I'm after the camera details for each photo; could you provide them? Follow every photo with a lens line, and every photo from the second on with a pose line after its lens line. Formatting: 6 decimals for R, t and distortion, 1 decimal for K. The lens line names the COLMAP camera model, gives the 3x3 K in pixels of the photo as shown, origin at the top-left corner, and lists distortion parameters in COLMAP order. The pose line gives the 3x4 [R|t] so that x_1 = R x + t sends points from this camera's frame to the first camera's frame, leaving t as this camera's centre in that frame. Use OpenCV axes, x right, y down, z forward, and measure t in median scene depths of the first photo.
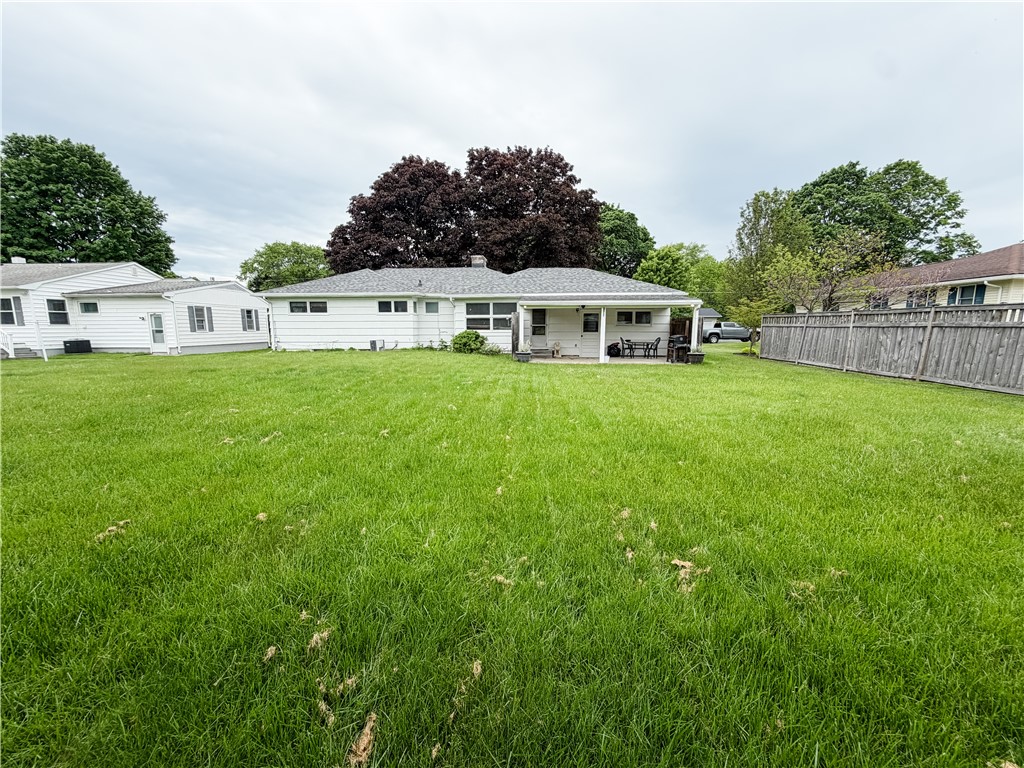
lens RADIAL K [[408.6, 0, 507.7], [0, 408.6, 385.3], [0, 0, 1]] dist [0.000726, -0.000310]
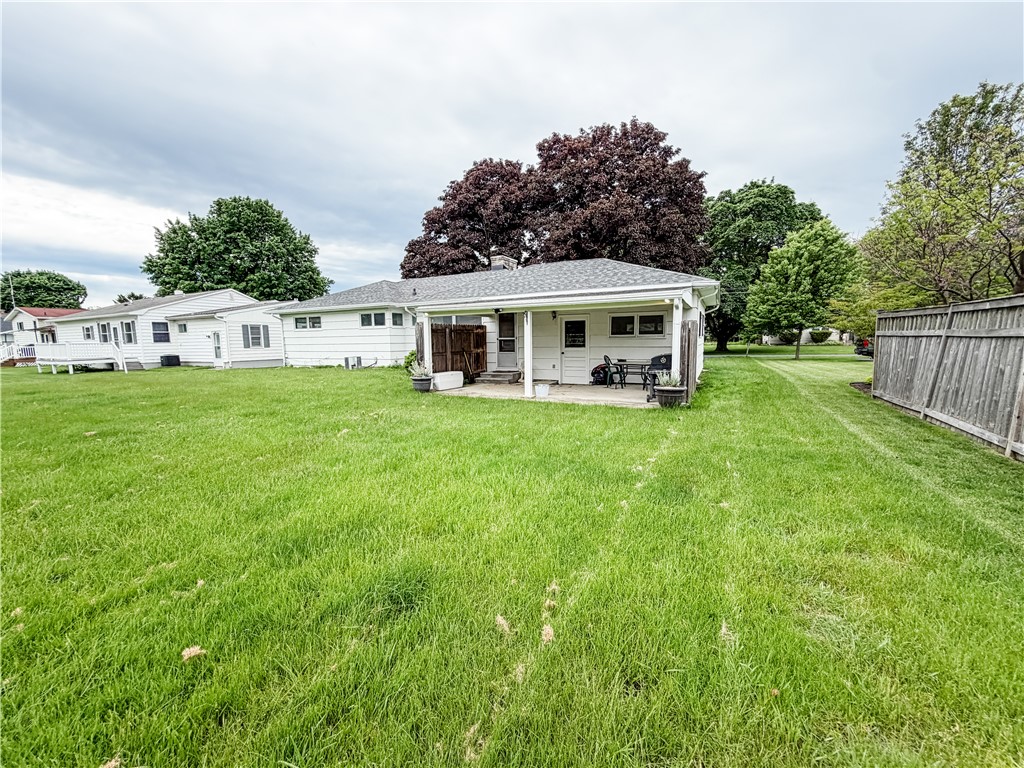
lens RADIAL K [[406.2, 0, 507.5], [0, 406.2, 387.3], [0, 0, 1]] dist [0.000752, 0.000210]
pose [[0.919802, 0.034500, -0.390862, 0.332856], [-0.043221, 0.998974, -0.013534, -0.043388], [0.389994, 0.029342, 0.920350, 0.289439]]
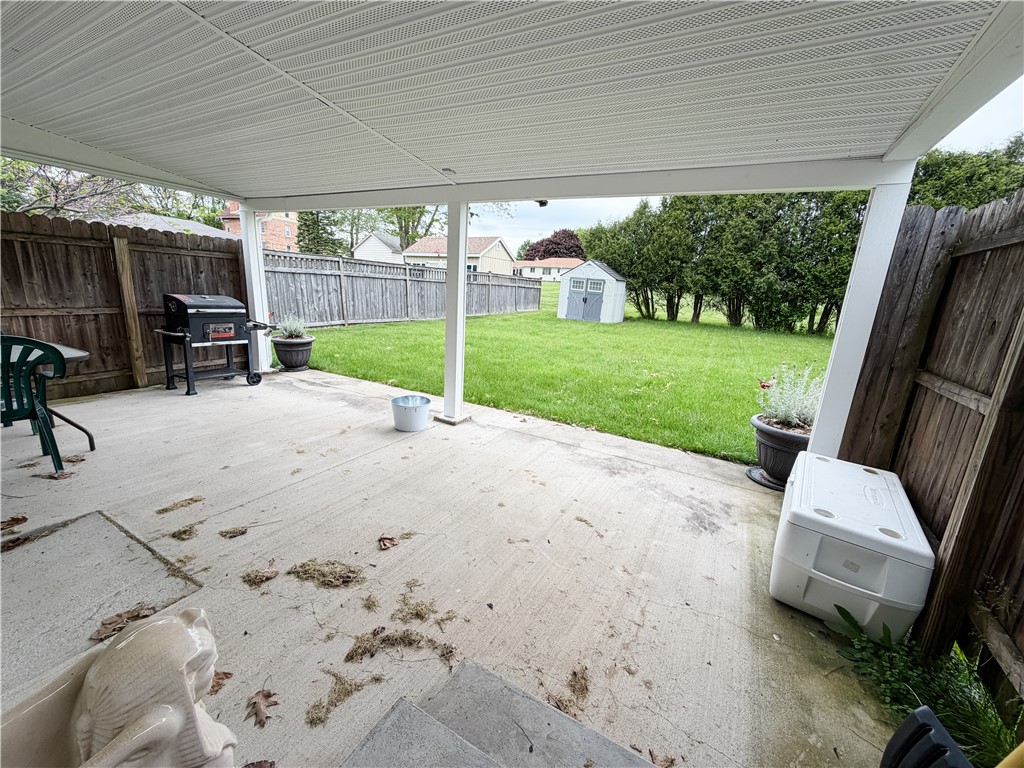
lens RADIAL K [[408.6, 0, 507.7], [0, 408.6, 385.3], [0, 0, 1]] dist [0.000726, -0.000310]
pose [[-0.907985, -0.150034, 0.391220, 0.048162], [0.001377, 0.932620, 0.360859, -0.130959], [-0.419001, 0.328193, -0.846598, 0.916496]]
